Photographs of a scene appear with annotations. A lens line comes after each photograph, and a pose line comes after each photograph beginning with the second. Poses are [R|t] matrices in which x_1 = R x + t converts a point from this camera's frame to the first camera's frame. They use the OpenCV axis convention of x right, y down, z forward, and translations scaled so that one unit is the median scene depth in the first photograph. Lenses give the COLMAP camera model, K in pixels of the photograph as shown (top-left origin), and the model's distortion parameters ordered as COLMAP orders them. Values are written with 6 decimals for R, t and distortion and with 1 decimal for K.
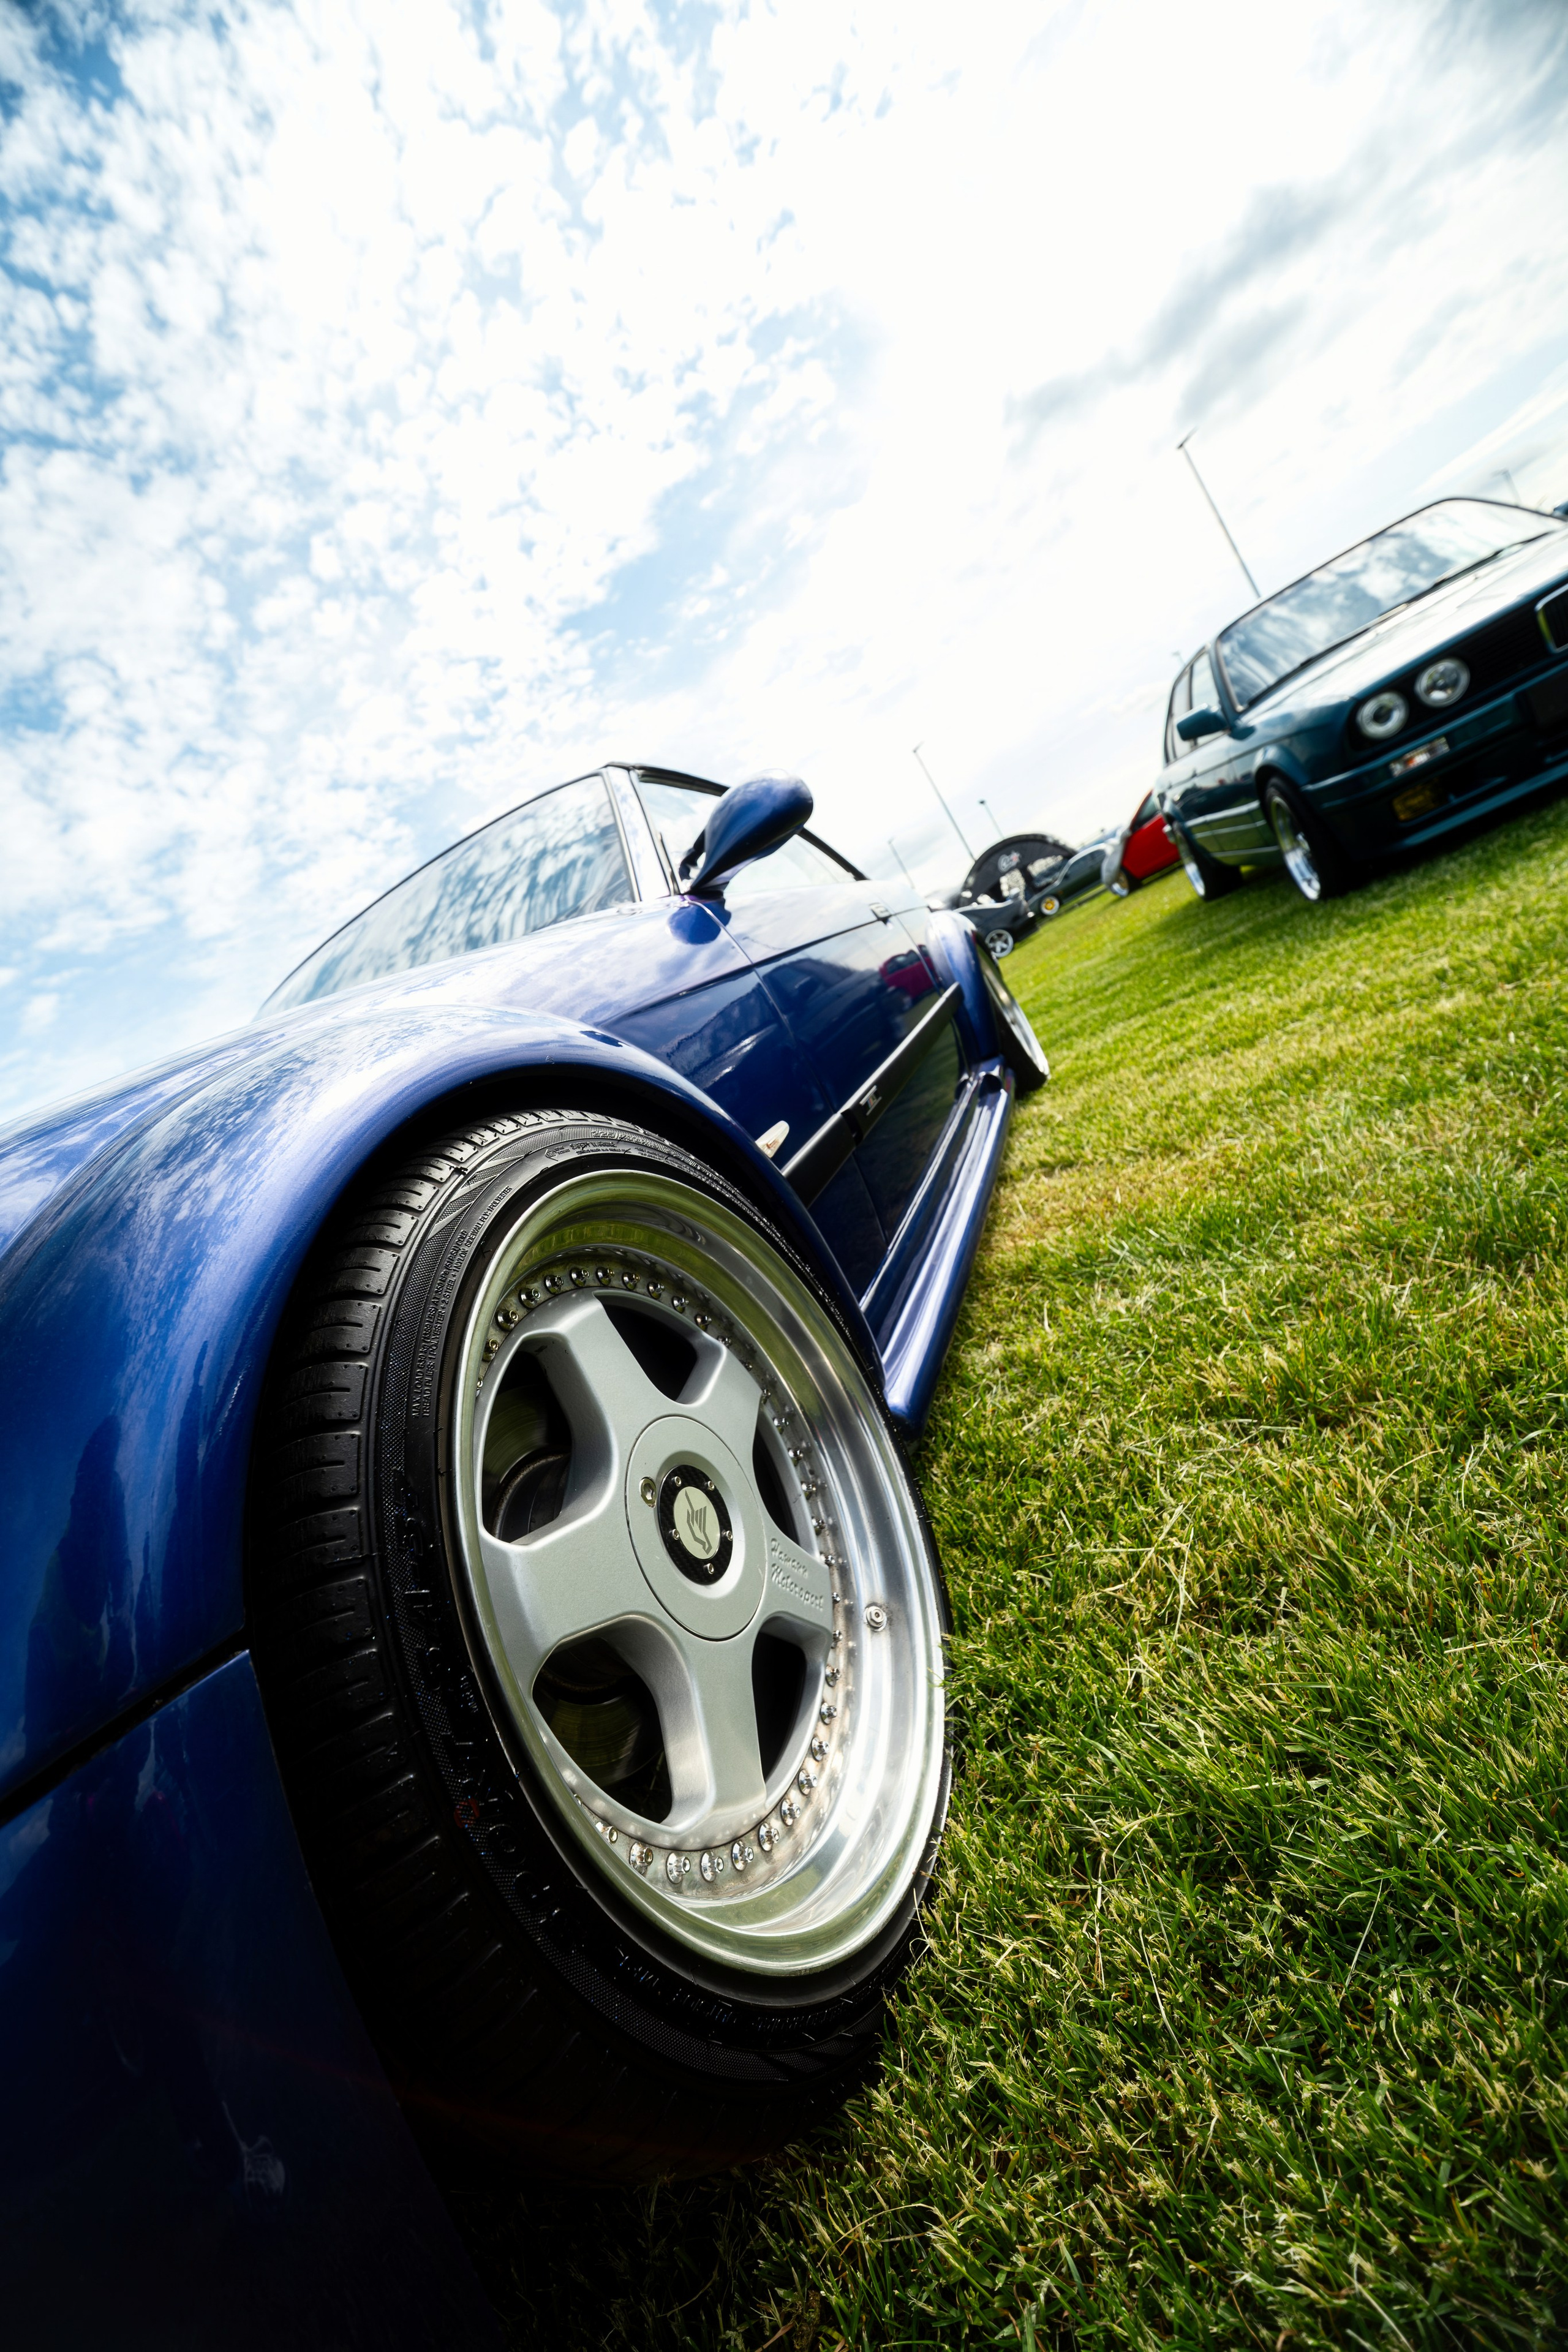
lens RADIAL K [[926.6, 0, 781.3], [0, 926.6, 1201.2], [0, 0, 1]] dist [-0.023406, 0.004512]
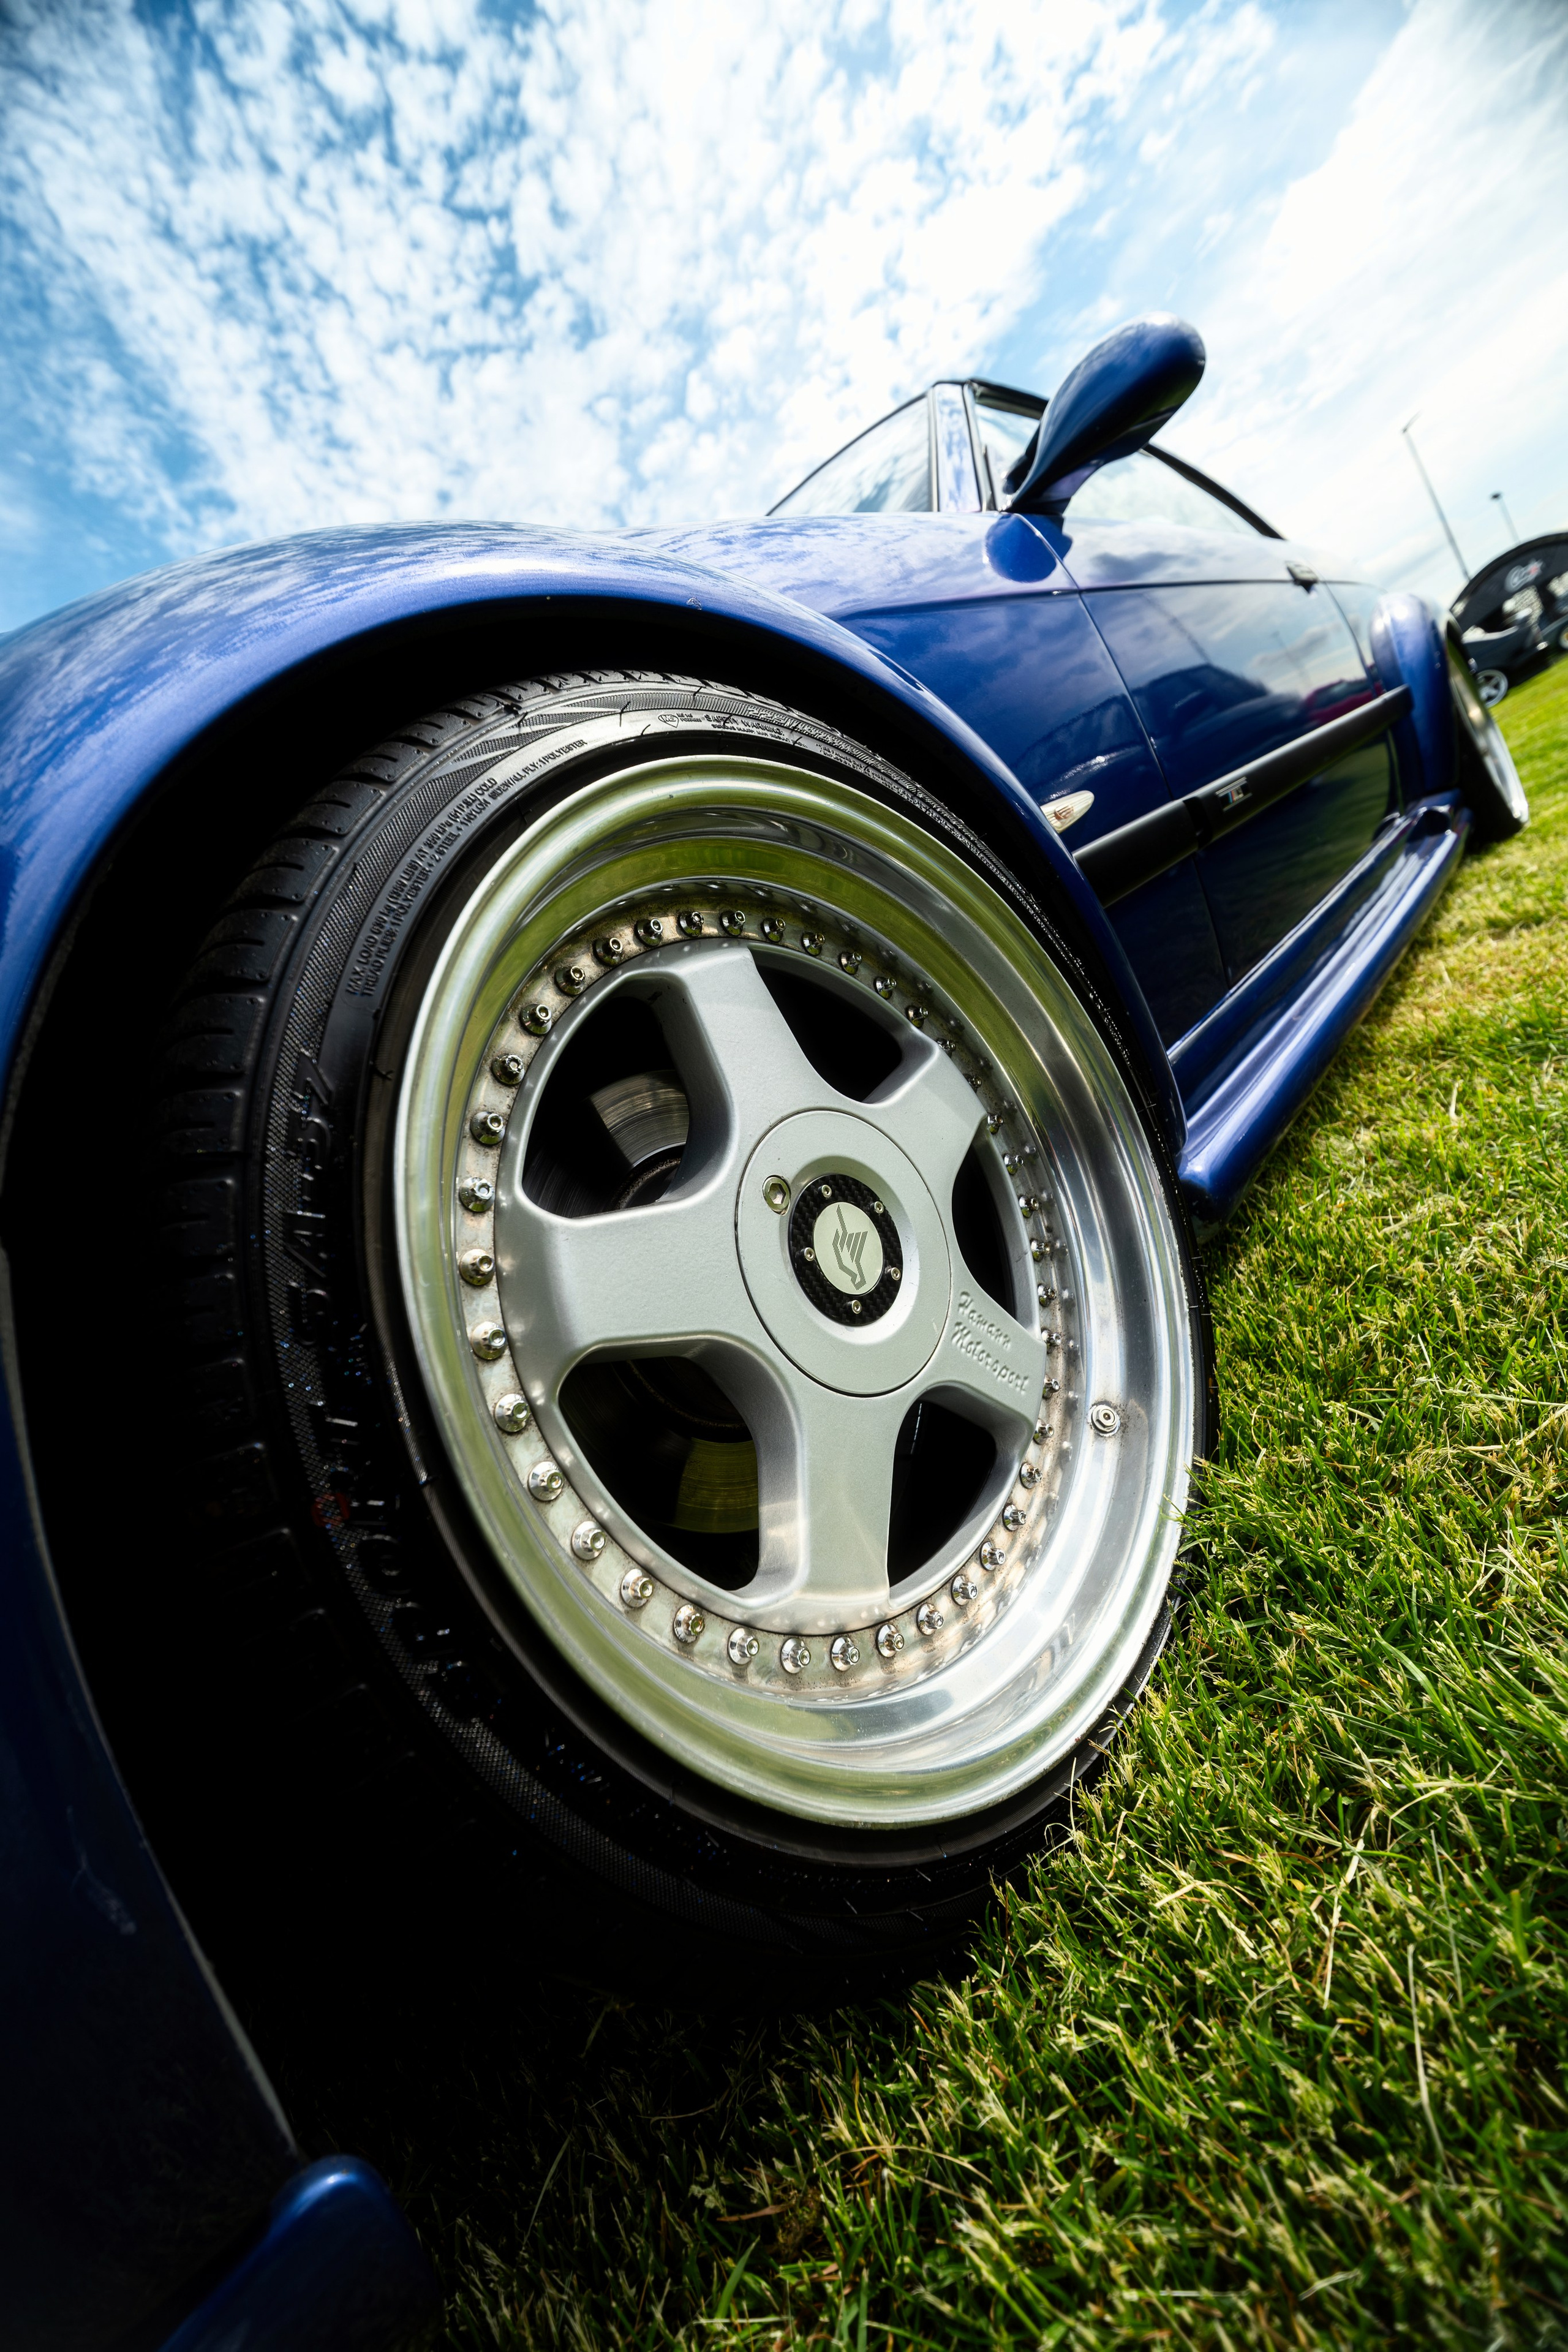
lens RADIAL K [[926.6, 0, 781.3], [0, 926.6, 1201.2], [0, 0, 1]] dist [-0.023406, 0.004512]
pose [[0.930013, 0.115717, -0.348834, 0.104960], [-0.040756, 0.975757, 0.215027, 0.132136], [0.365260, -0.185761, 0.912183, 0.259880]]
